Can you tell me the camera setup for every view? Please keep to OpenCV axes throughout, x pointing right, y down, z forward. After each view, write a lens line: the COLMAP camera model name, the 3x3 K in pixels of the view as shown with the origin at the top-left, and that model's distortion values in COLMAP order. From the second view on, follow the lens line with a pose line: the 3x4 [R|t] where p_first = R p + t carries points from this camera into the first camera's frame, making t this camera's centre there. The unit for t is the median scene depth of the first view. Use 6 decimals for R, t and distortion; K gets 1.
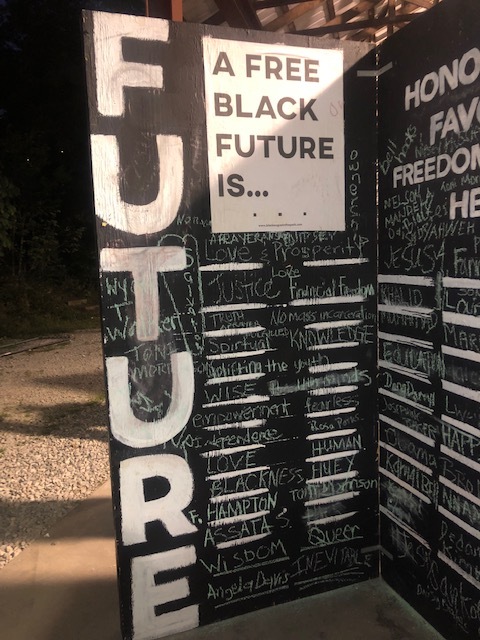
lens RADIAL K [[527.9, 0, 240.0], [0, 527.9, 320.0], [0, 0, 1]] dist [0.014920, -0.006834]
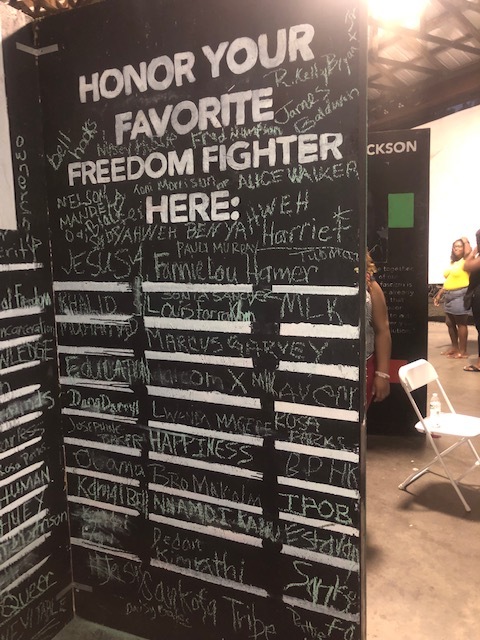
lens RADIAL K [[527.9, 0, 240.0], [0, 527.9, 320.0], [0, 0, 1]] dist [0.014920, -0.006834]
pose [[0.678499, -0.077664, 0.730484, -0.194042], [0.090026, 0.995691, 0.022241, -0.014352], [-0.729064, 0.050672, 0.682567, 0.182181]]
